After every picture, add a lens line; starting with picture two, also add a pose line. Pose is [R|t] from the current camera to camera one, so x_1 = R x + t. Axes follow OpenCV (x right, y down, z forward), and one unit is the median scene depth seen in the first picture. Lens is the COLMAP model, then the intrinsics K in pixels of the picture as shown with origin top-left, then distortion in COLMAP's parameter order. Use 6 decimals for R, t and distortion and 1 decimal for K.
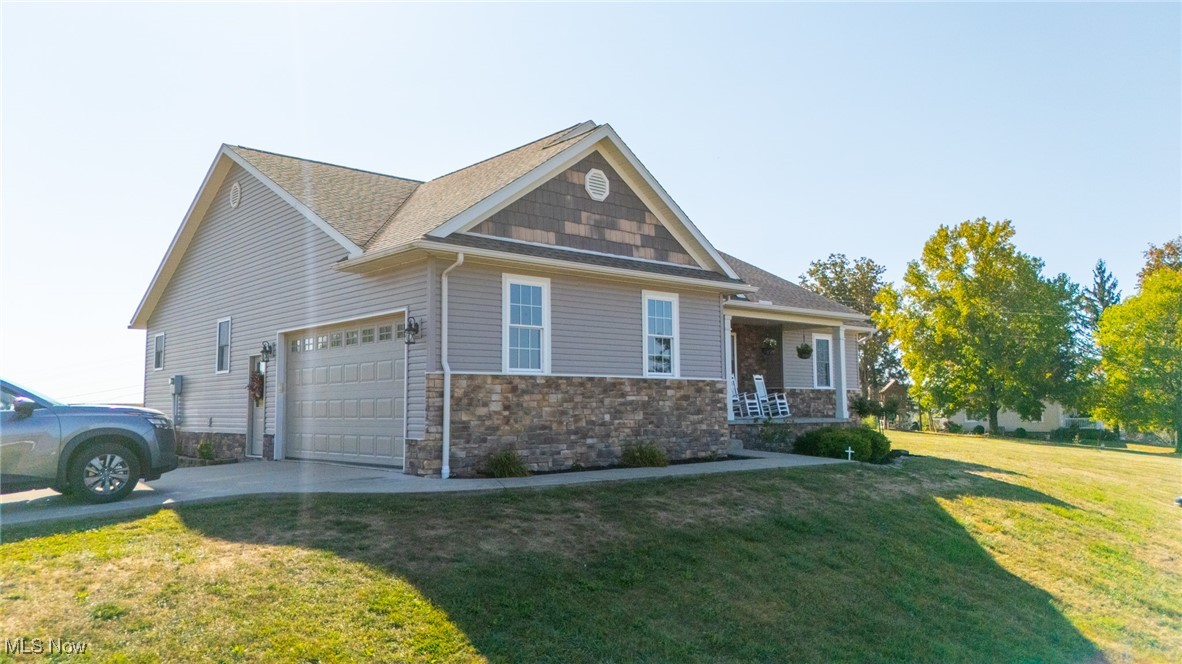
lens RADIAL K [[889.4, 0, 591.0], [0, 889.4, 332.0], [0, 0, 1]] dist [0.262880, -0.000368]
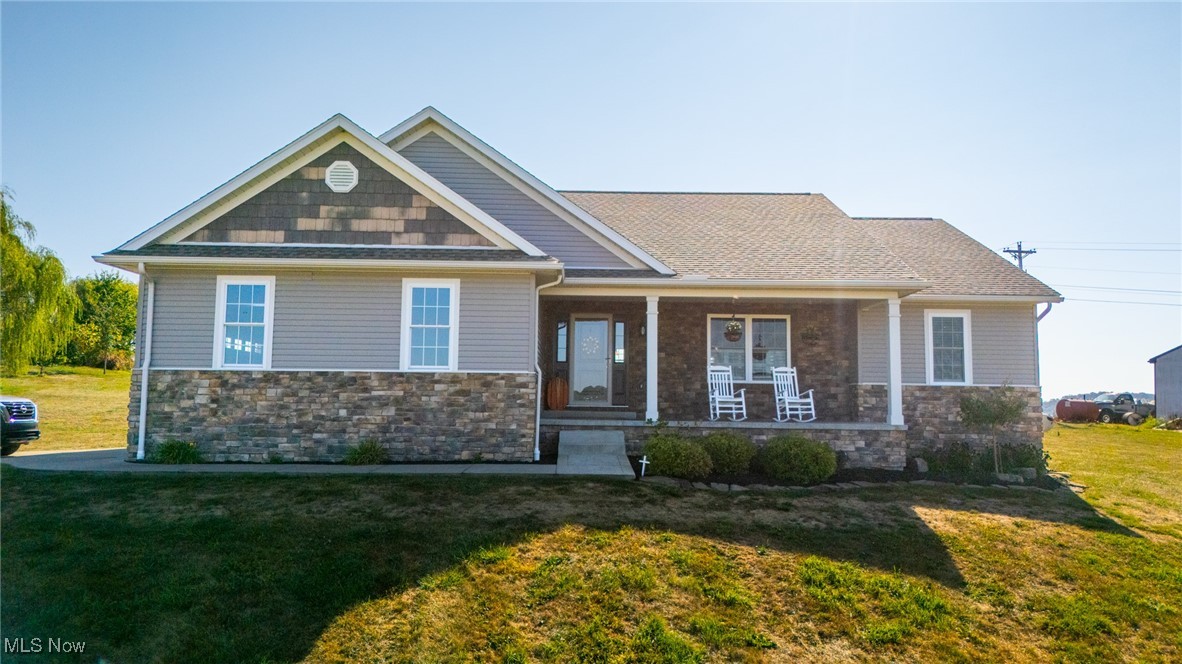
lens RADIAL K [[918.5, 0, 591.0], [0, 918.5, 332.0], [0, 0, 1]] dist [0.010553, -0.001655]
pose [[0.765788, -0.048301, -0.641277, 0.867045], [0.041394, 0.998810, -0.025799, 0.044666], [0.641760, -0.006788, 0.766876, 0.401375]]
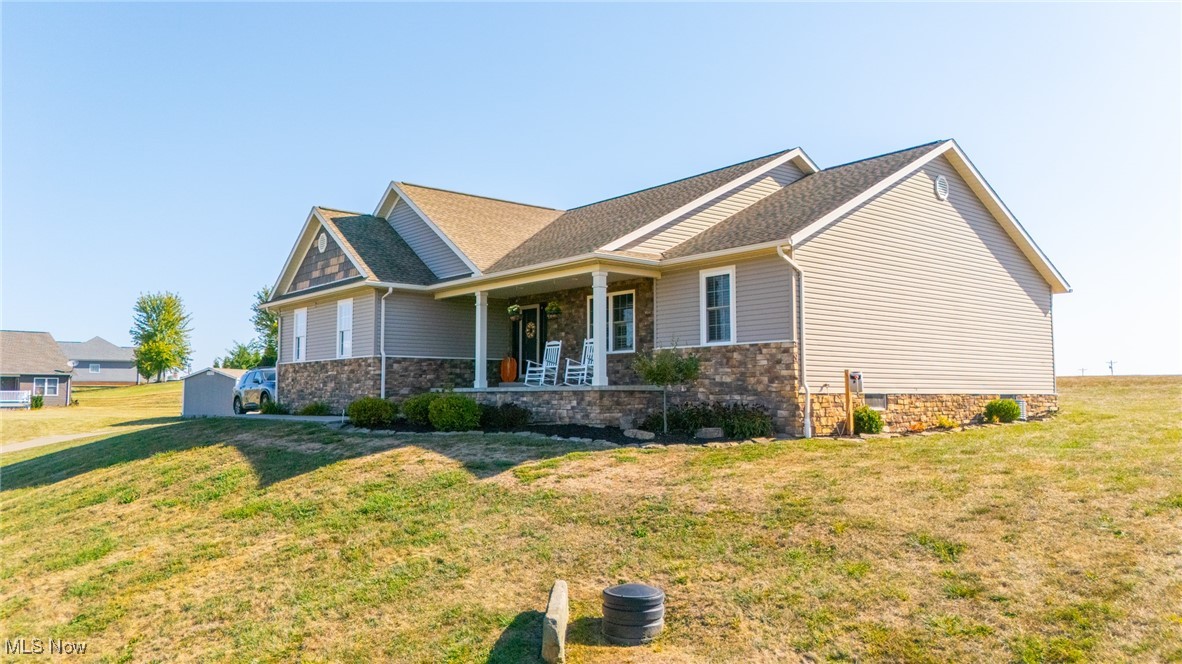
lens RADIAL K [[889.4, 0, 591.0], [0, 889.4, 332.0], [0, 0, 1]] dist [0.262880, -0.000368]
pose [[-0.062119, -0.061269, -0.996186, 1.635095], [0.089011, 0.993797, -0.066673, 0.152444], [0.994092, -0.092814, -0.056280, 1.579091]]
